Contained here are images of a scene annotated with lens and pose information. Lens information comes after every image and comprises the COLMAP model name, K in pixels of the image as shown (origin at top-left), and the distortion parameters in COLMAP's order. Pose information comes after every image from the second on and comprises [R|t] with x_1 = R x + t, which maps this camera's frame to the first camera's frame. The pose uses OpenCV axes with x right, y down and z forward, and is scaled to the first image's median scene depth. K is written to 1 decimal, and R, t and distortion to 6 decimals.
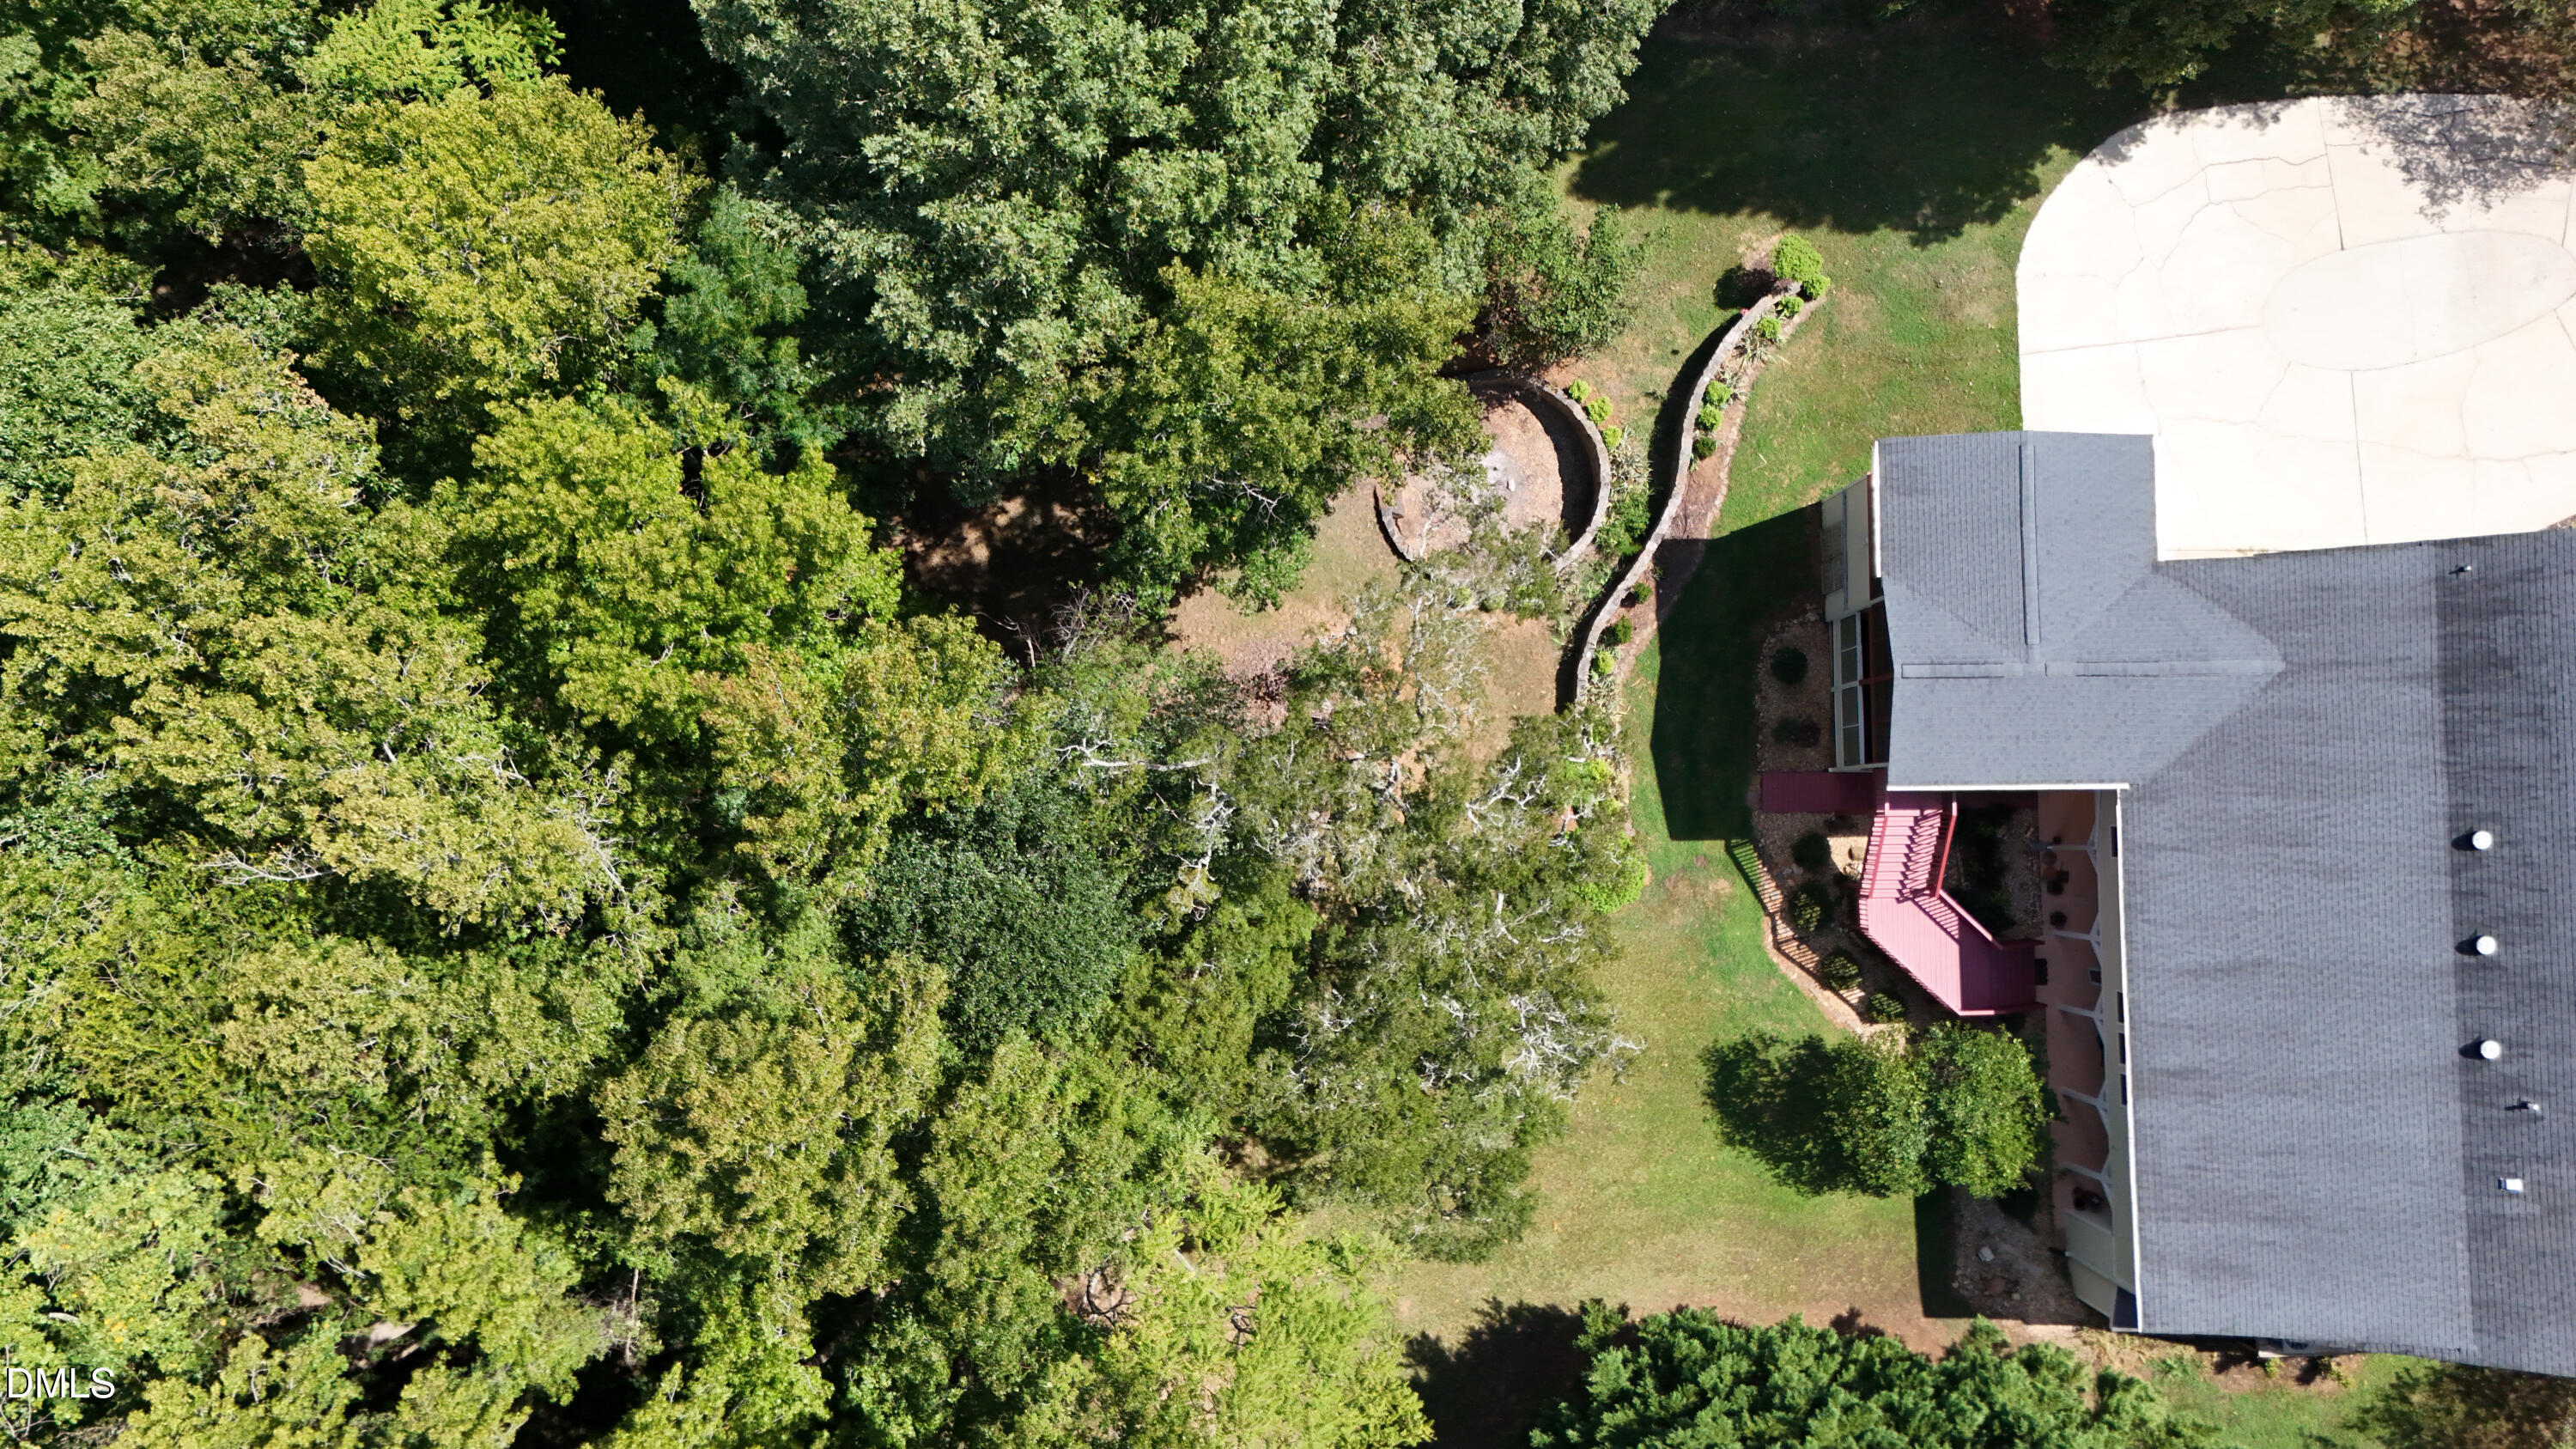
lens RADIAL K [[1865.2, 0, 1291.6], [0, 1865.2, 706.9], [0, 0, 1]] dist [0.069363, -0.057804]
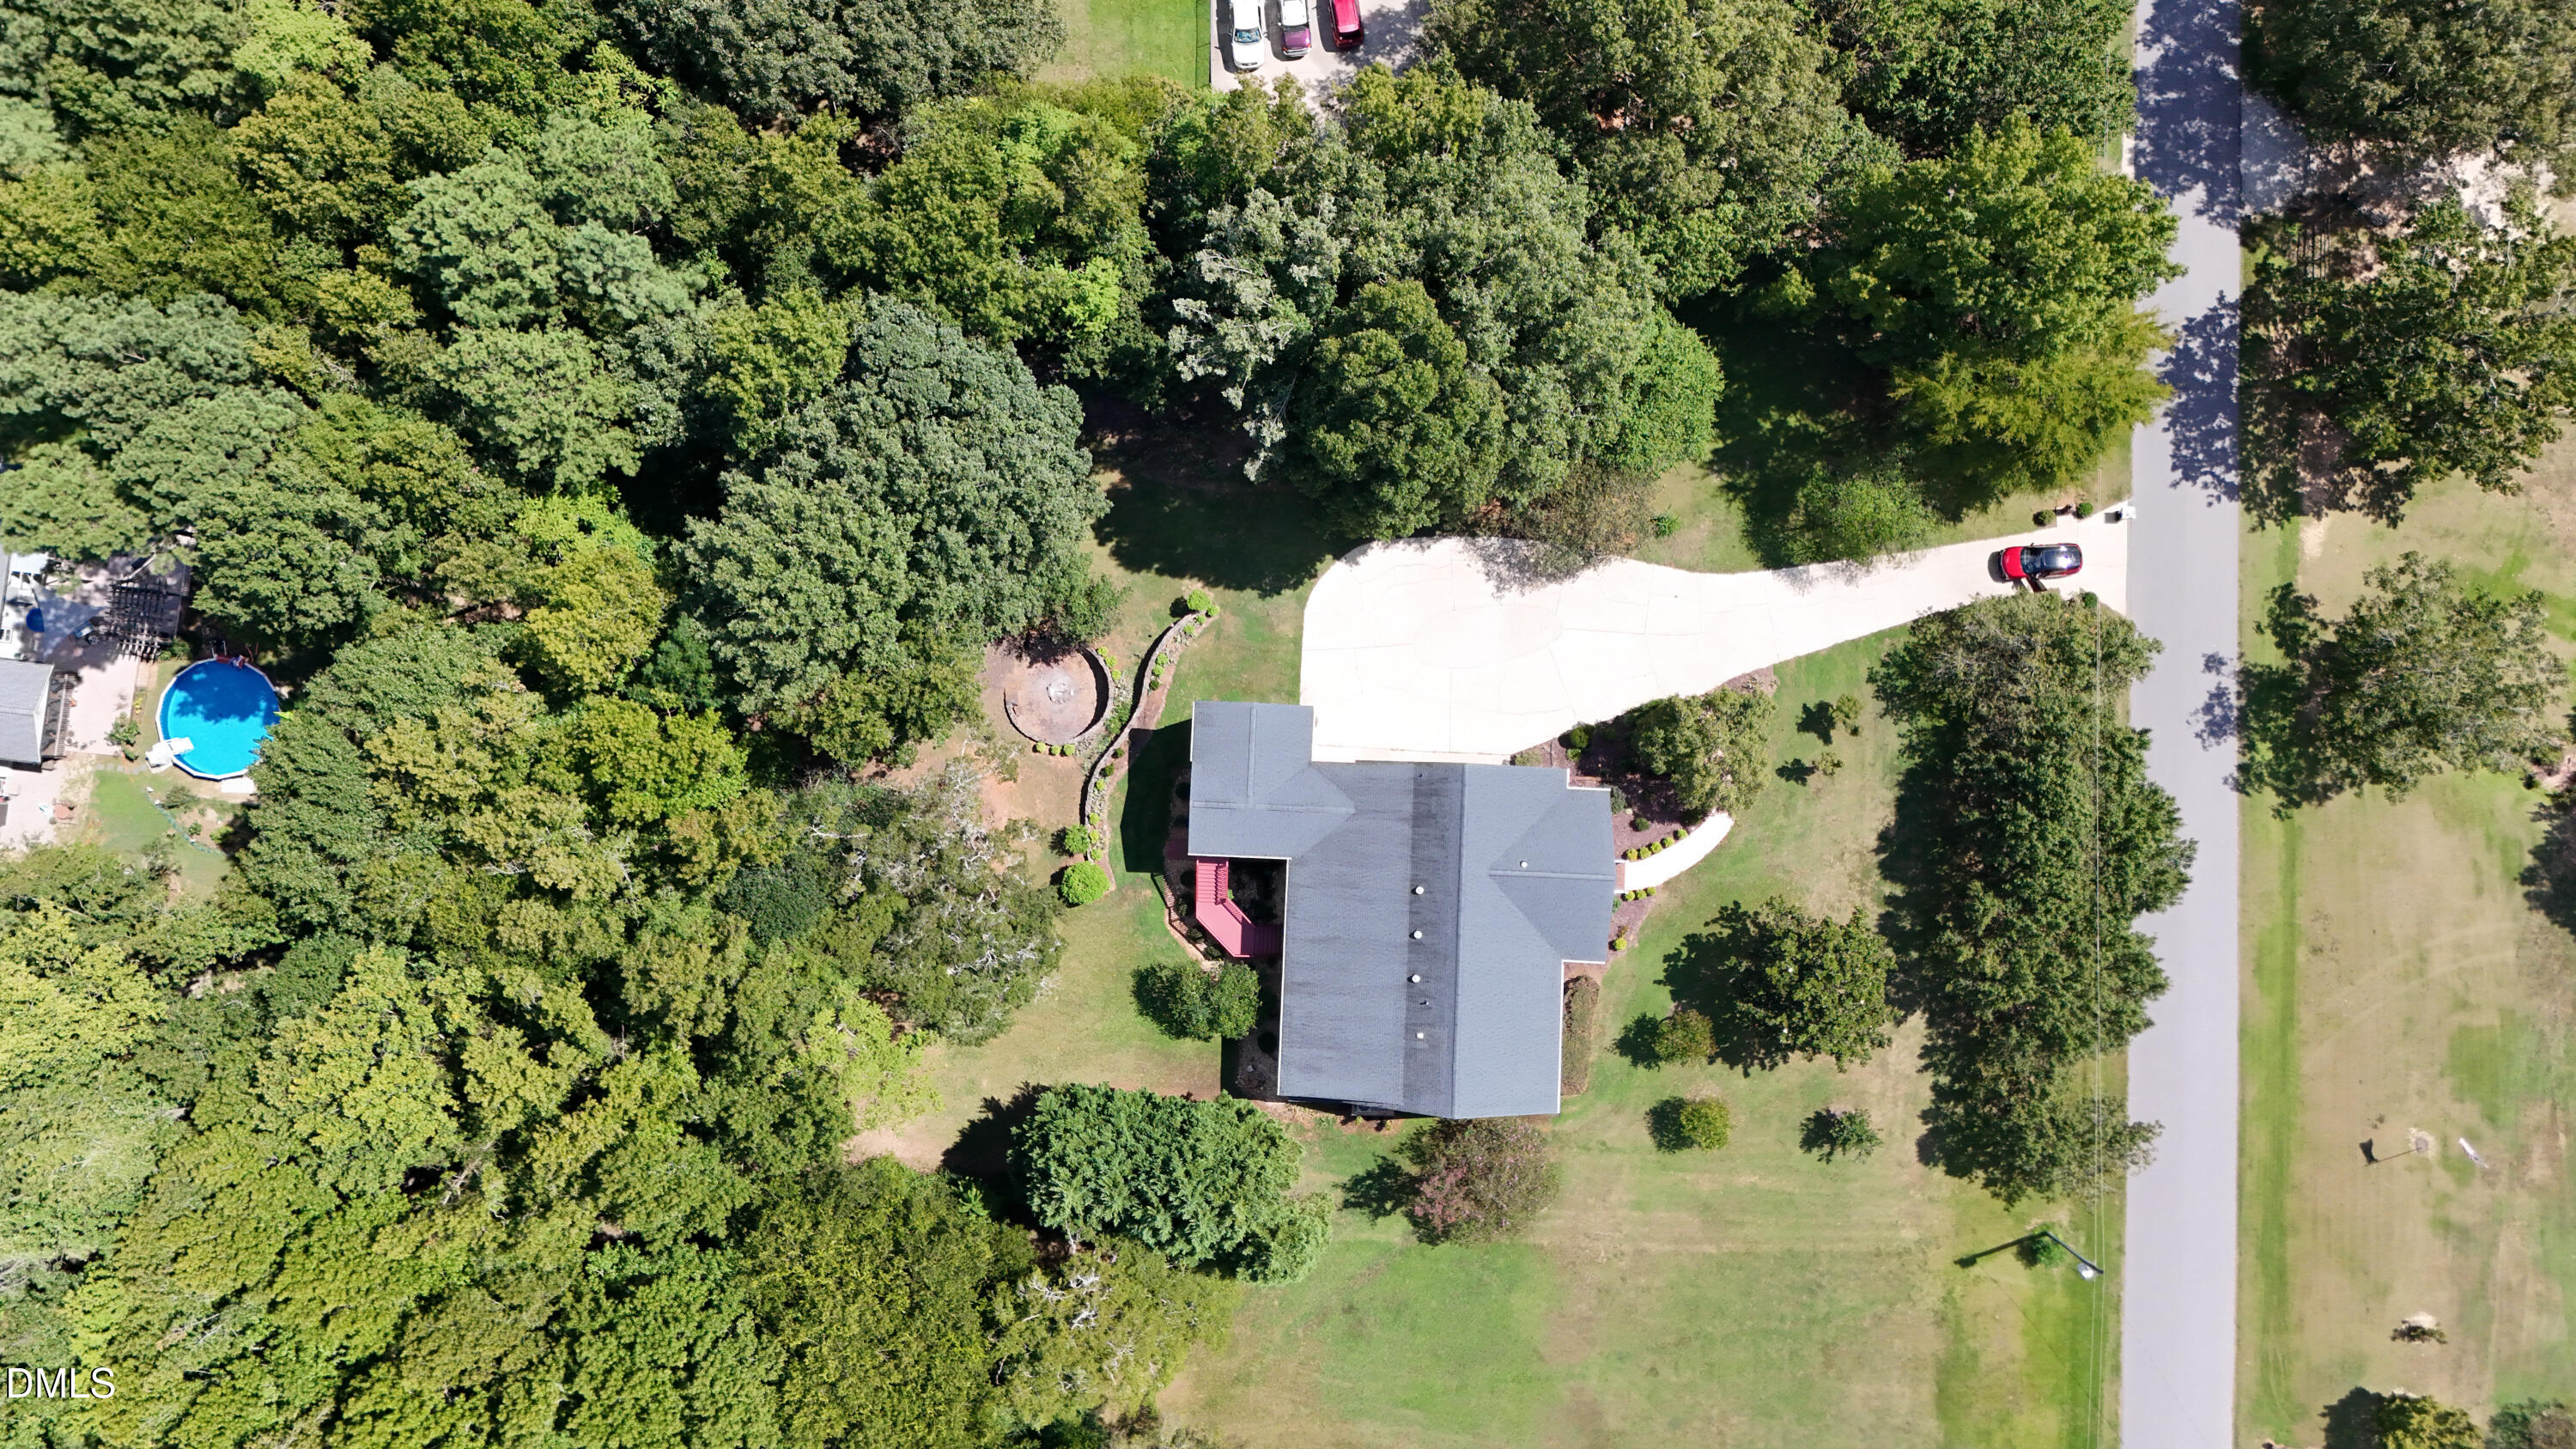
lens RADIAL K [[1835.1, 0, 1295.6], [0, 1835.1, 665.0], [0, 0, 1]] dist [0.082002, 0.000360]
pose [[0.998539, 0.053076, 0.010112, 0.416209], [-0.052985, 0.998554, -0.009082, -0.175379], [-0.010579, 0.008533, 0.999908, -1.252792]]
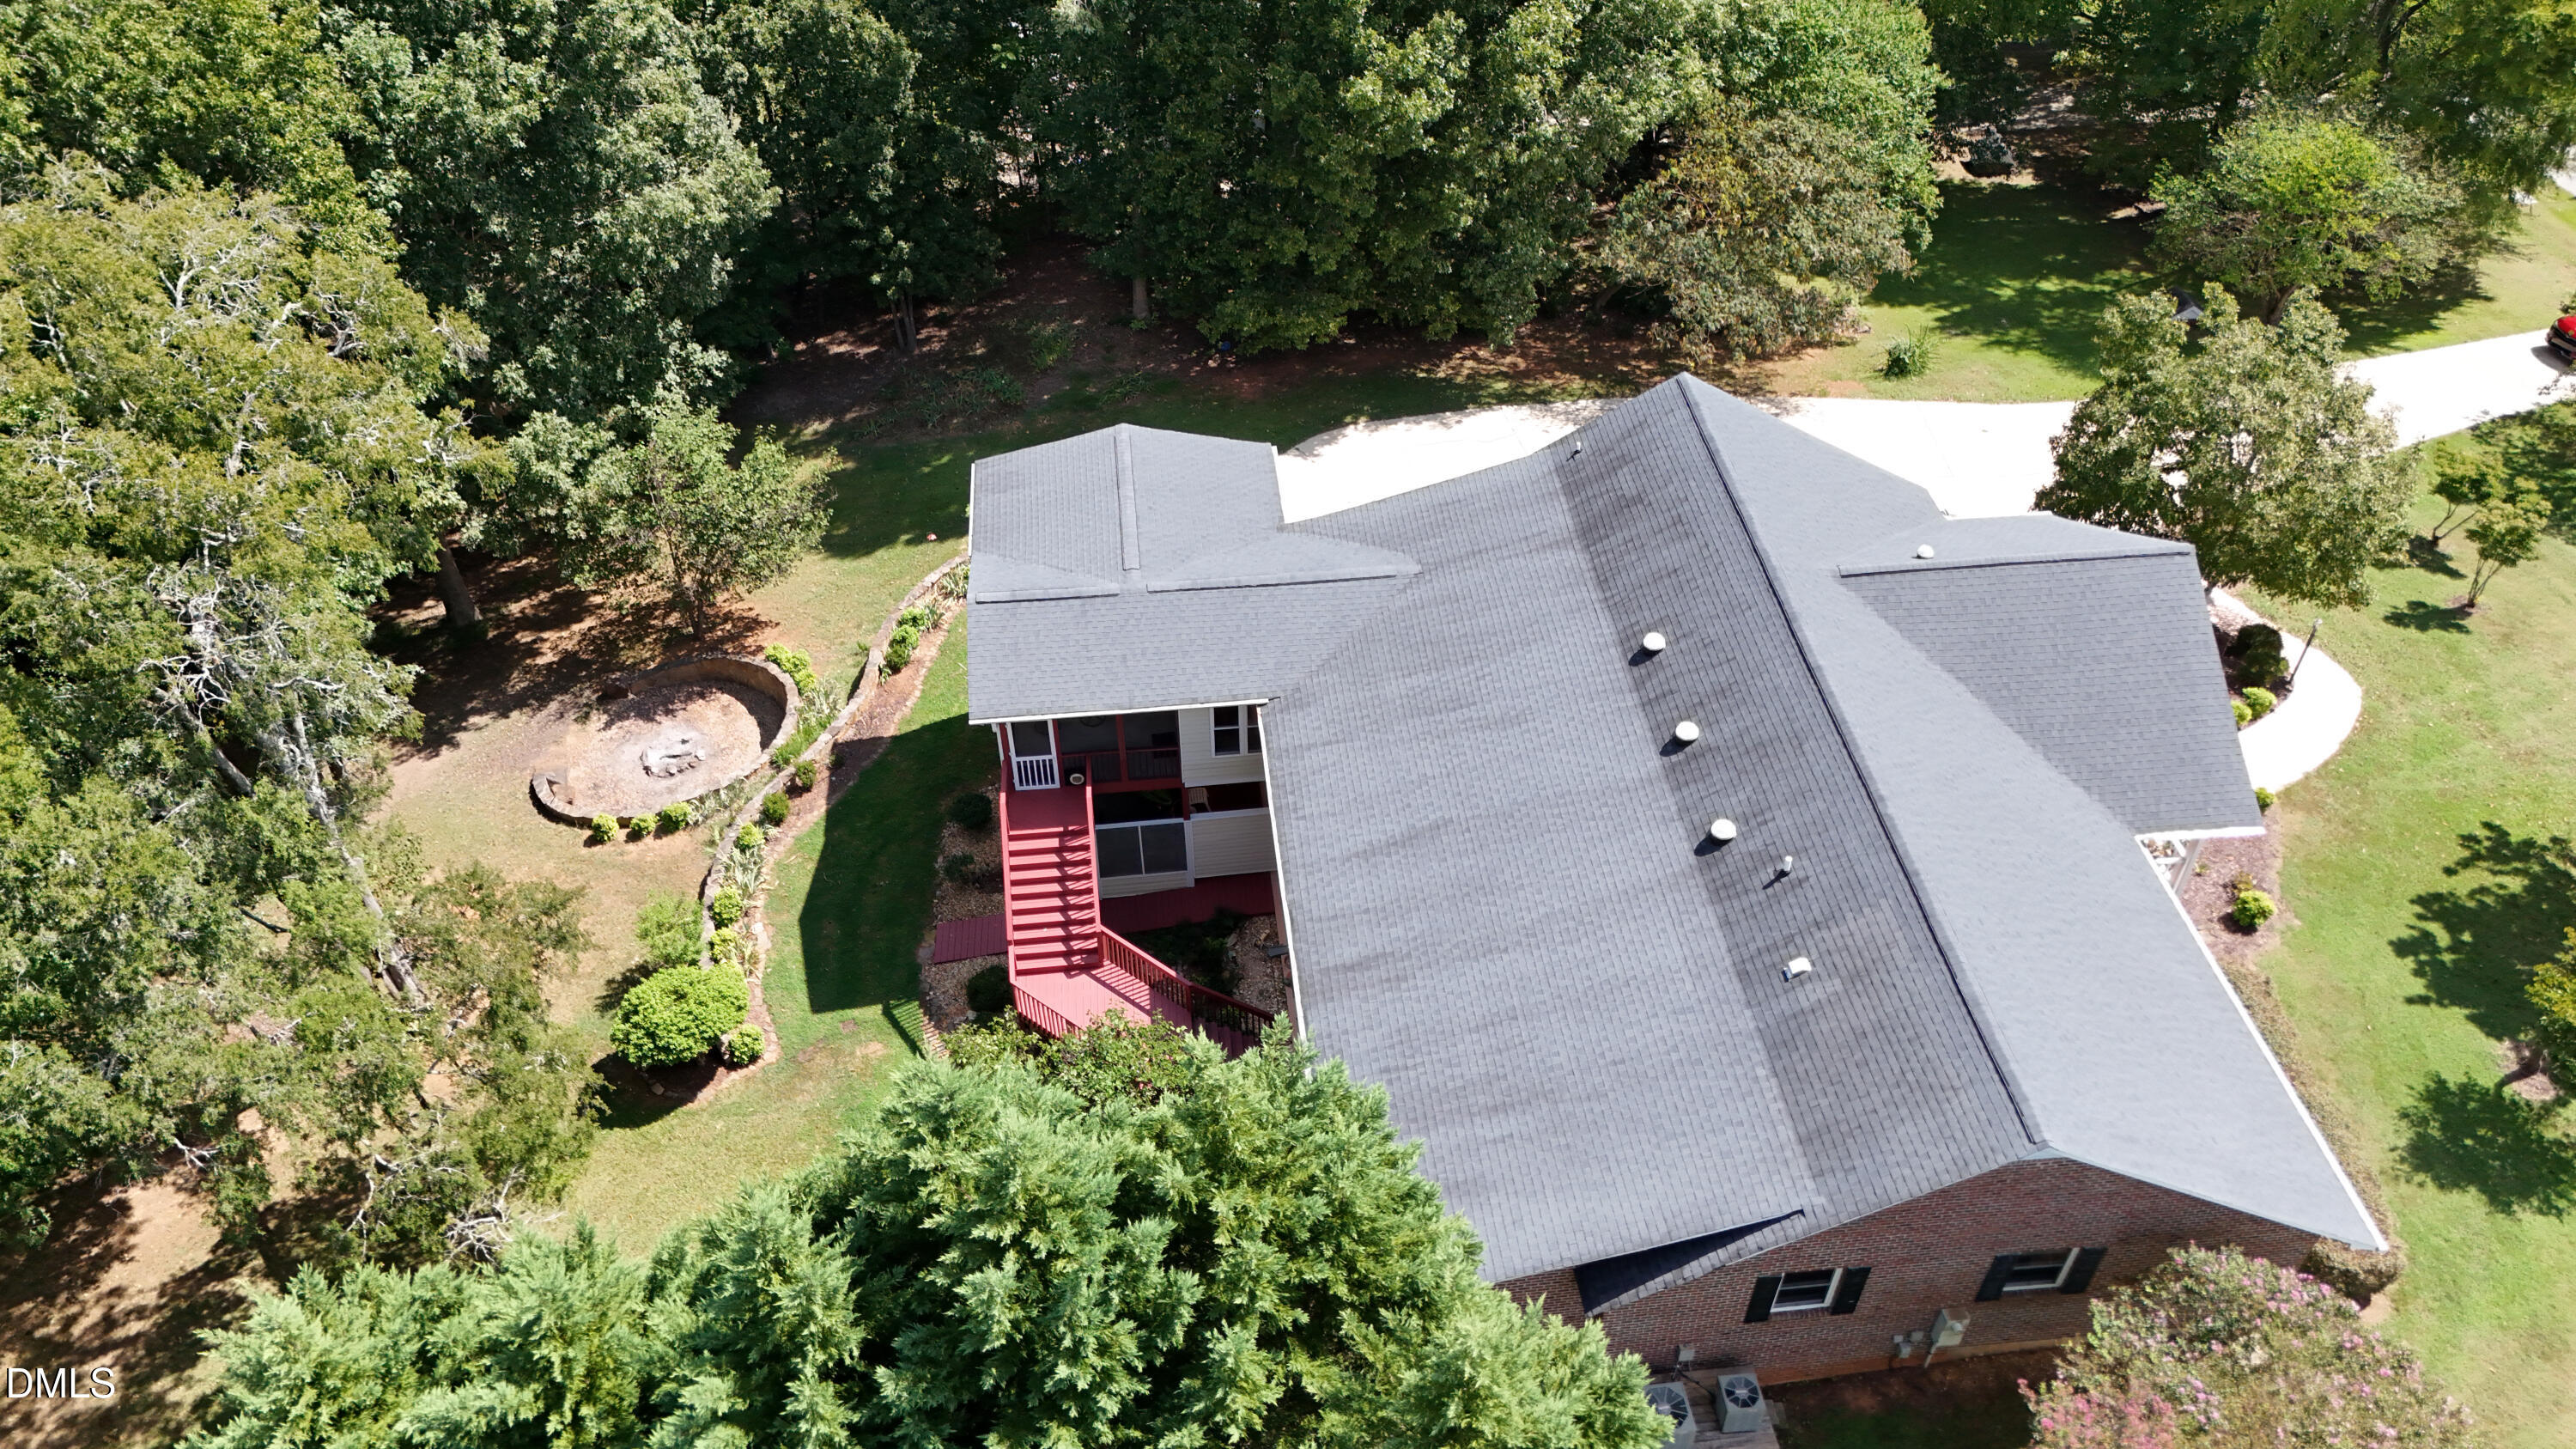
lens RADIAL K [[1865.2, 0, 1291.6], [0, 1865.2, 706.9], [0, 0, 1]] dist [0.069363, -0.057804]
pose [[0.995306, -0.061543, 0.074684, 0.396944], [0.096155, 0.716092, -0.691351, 0.598896], [-0.010932, 0.695287, 0.718649, 0.433553]]
